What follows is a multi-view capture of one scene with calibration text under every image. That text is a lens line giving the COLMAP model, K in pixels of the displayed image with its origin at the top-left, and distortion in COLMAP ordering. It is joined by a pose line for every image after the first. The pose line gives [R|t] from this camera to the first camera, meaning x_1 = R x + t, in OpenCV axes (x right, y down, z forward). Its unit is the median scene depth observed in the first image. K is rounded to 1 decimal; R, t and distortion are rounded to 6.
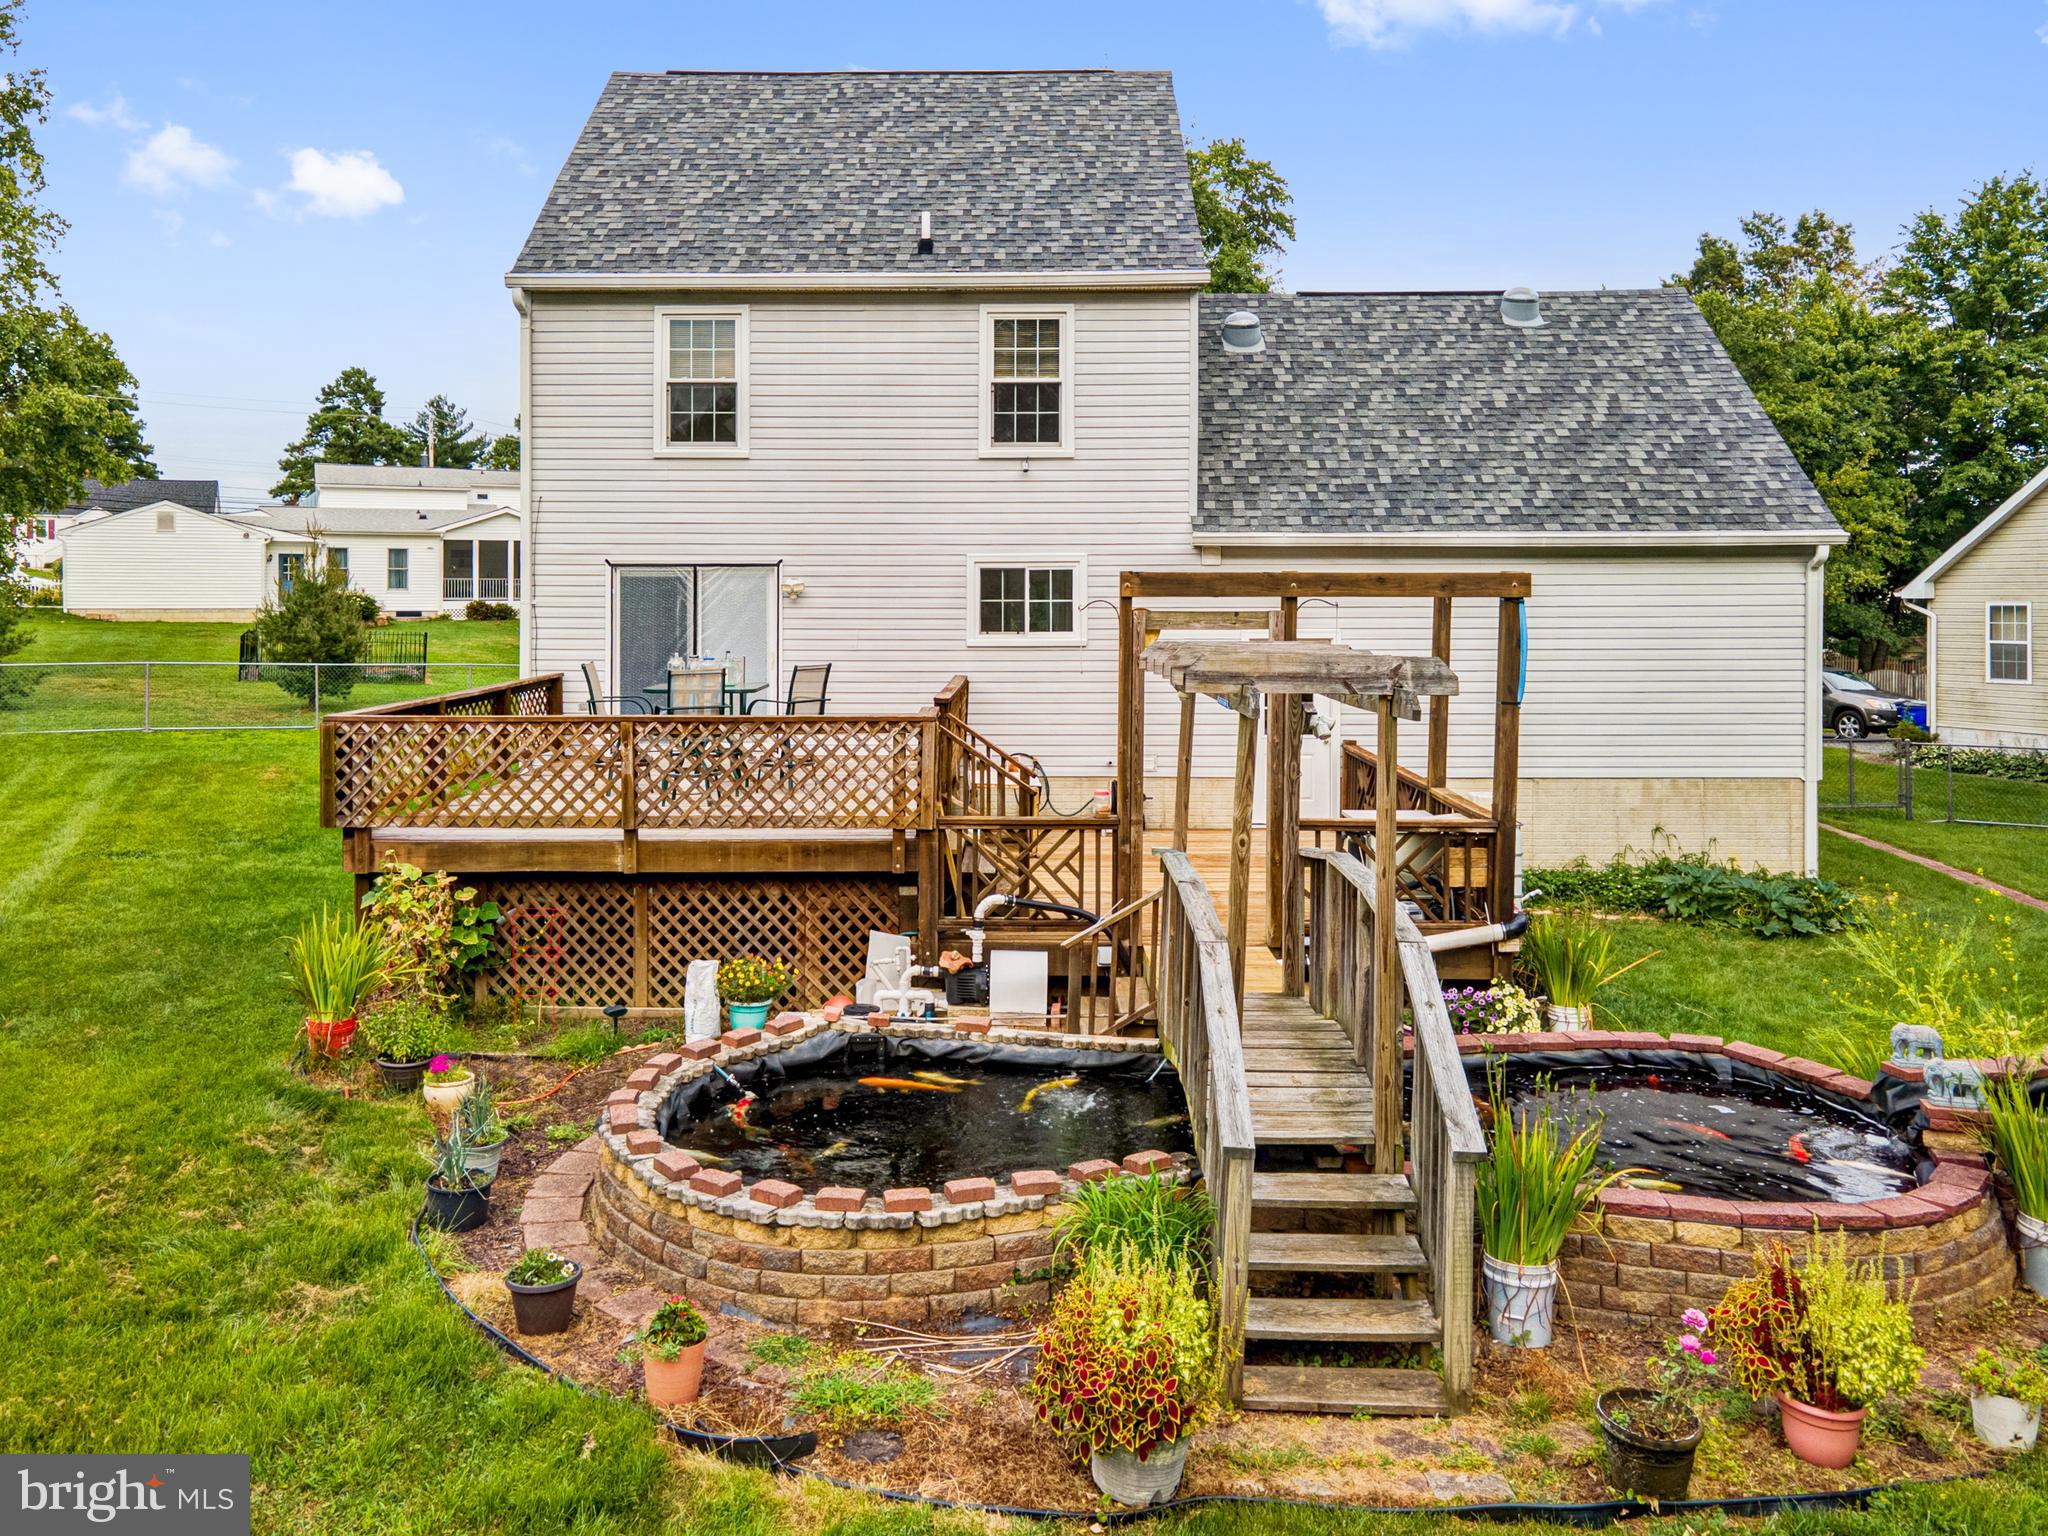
lens RADIAL K [[1586.0, 0, 1015.2], [0, 1586.0, 554.1], [0, 0, 1]] dist [-0.031001, 0.114471]
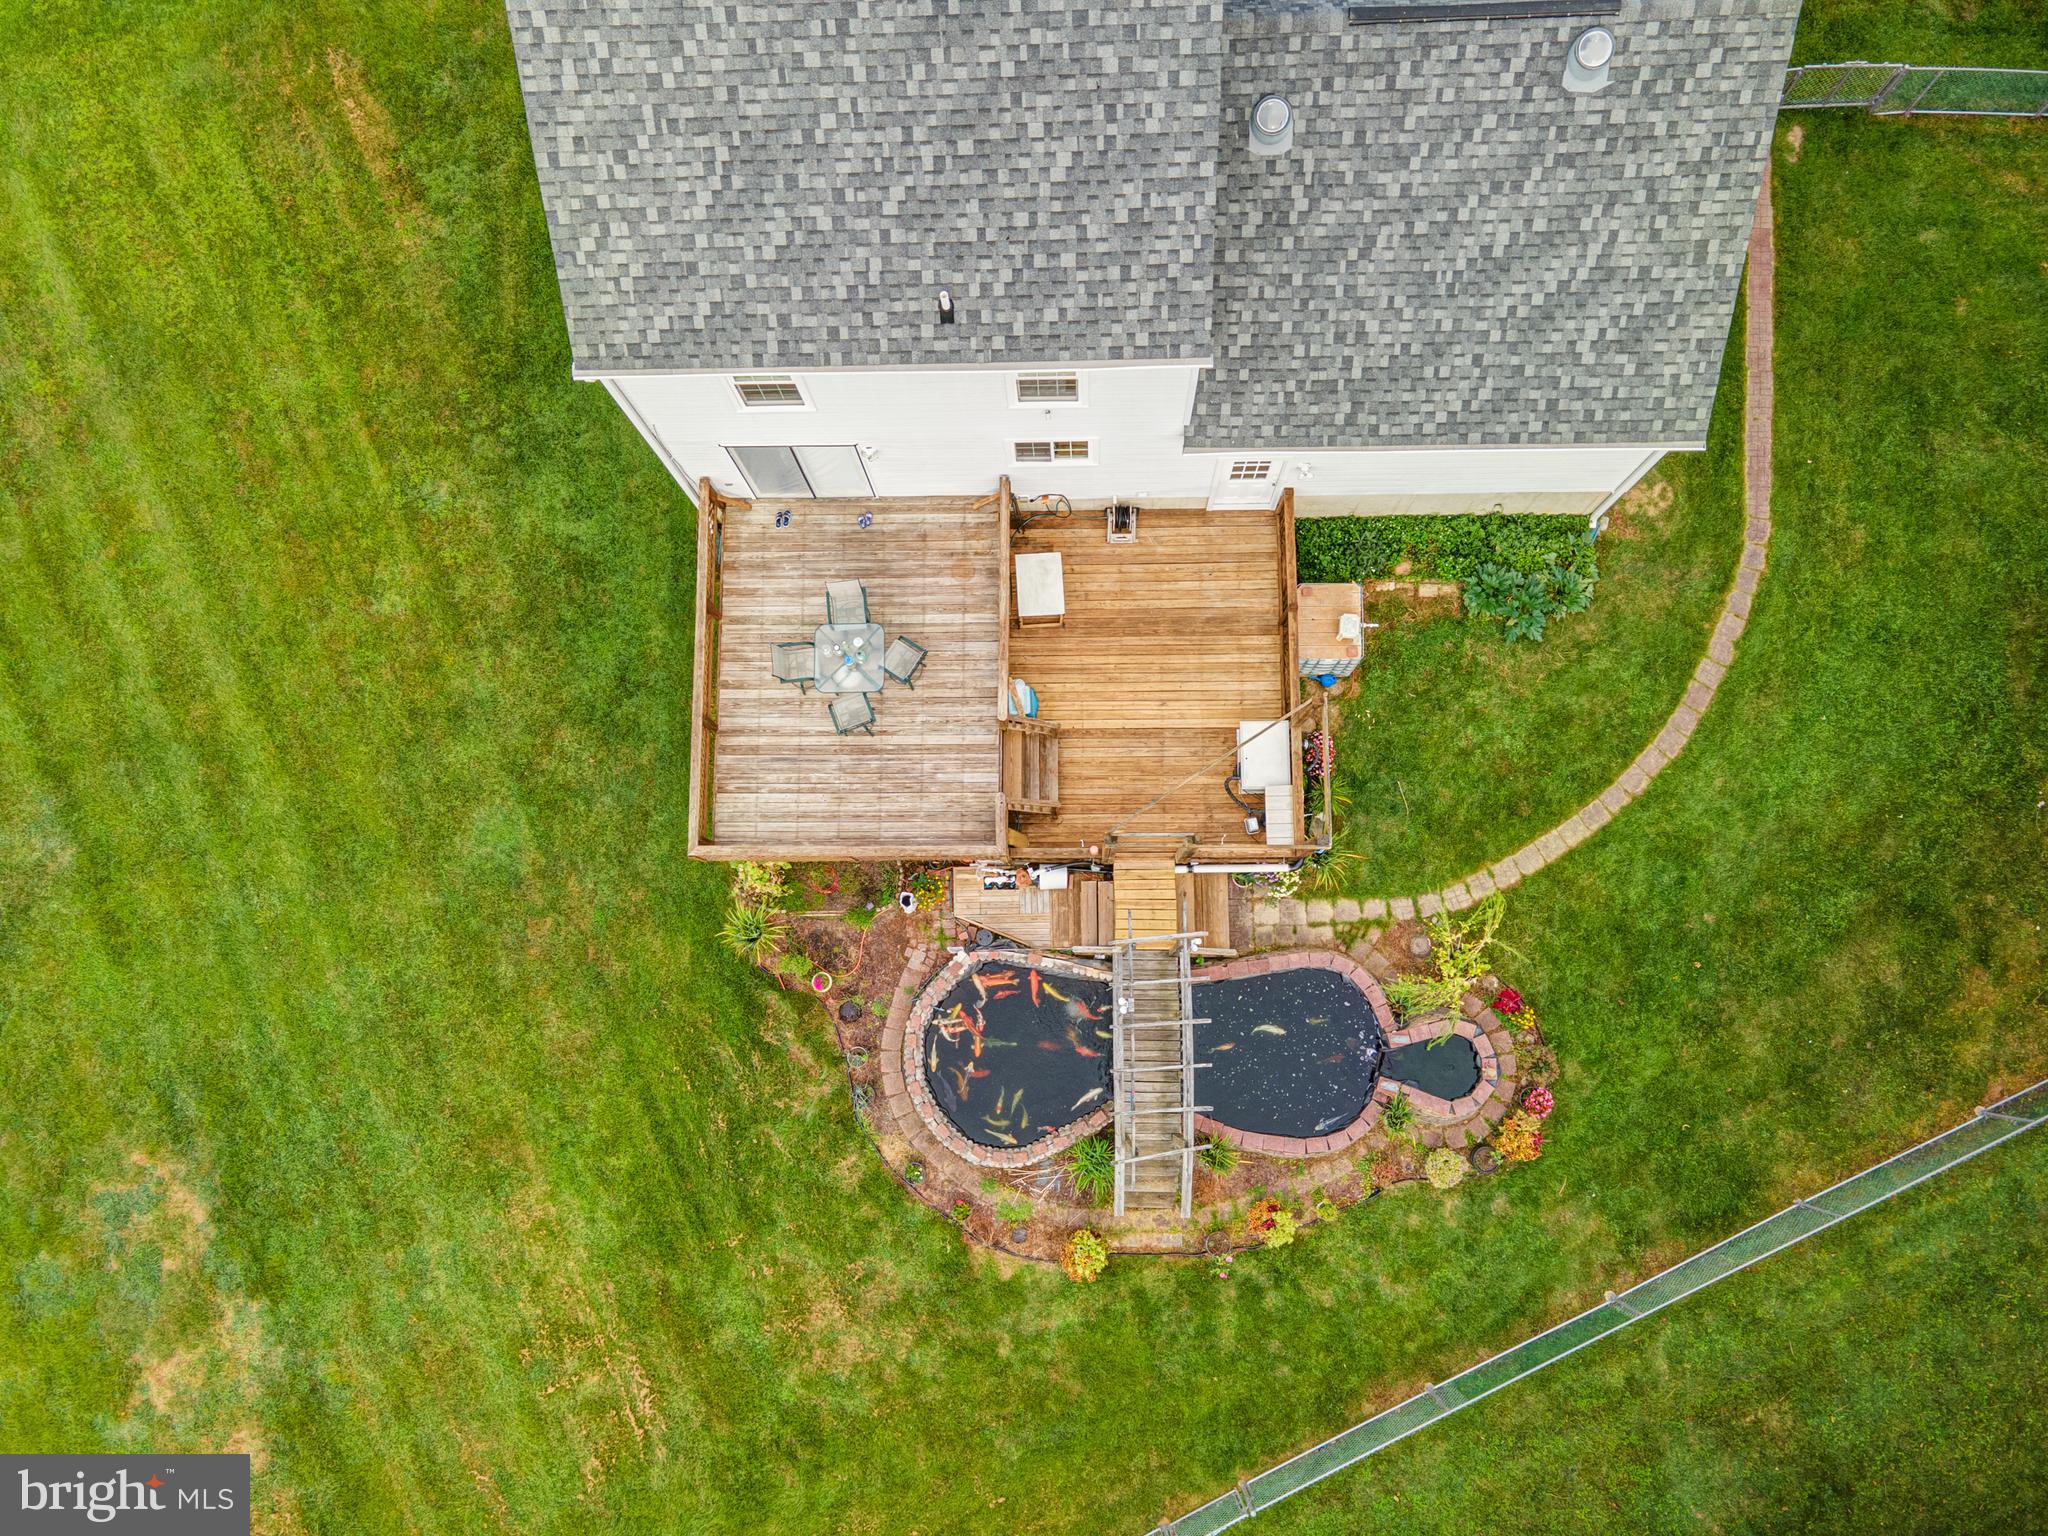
lens RADIAL K [[1494.6, 0, 1018.7], [0, 1494.6, 768.8], [0, 0, 1]] dist [0.003474, 0.062306]
pose [[0.998997, -0.020438, -0.039849, 0.022151], [0.042415, 0.146144, 0.988354, -1.131111], [-0.014376, -0.989052, 0.146864, 0.559403]]
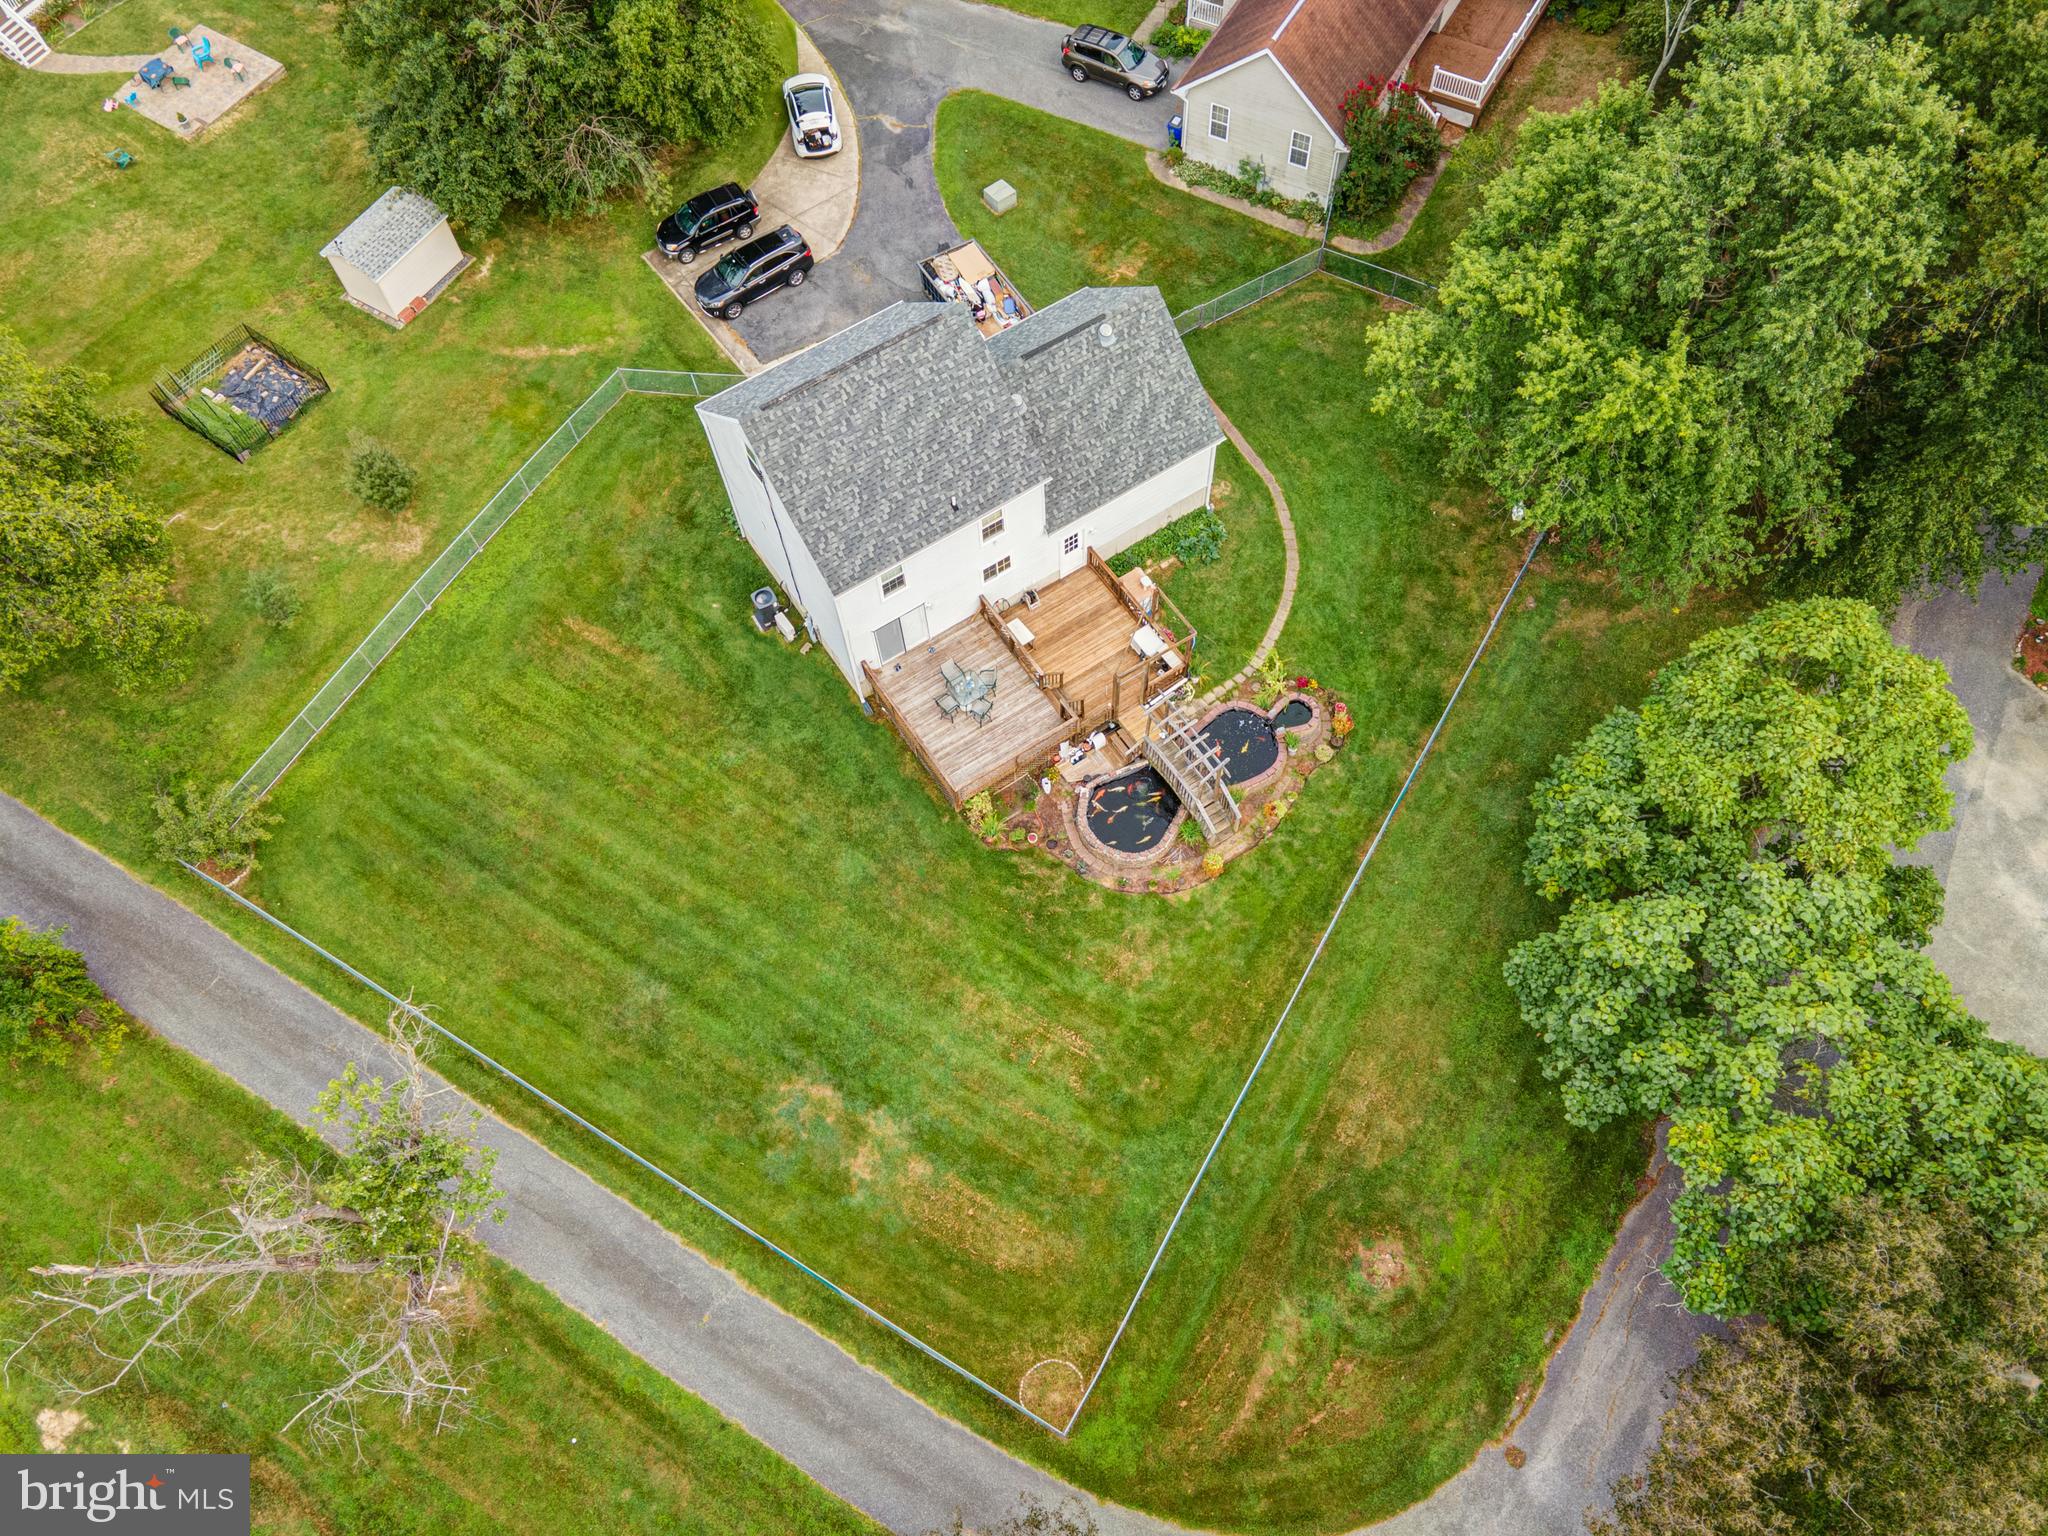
lens RADIAL K [[1478.4, 0, 1016.1], [0, 1478.4, 776.4], [0, 0, 1]] dist [0.050163, -0.079517]
pose [[0.828408, -0.513186, 0.224457, -0.769442], [0.028925, 0.439385, 0.897833, -2.238793], [-0.559378, -0.737279, 0.378834, -0.336422]]
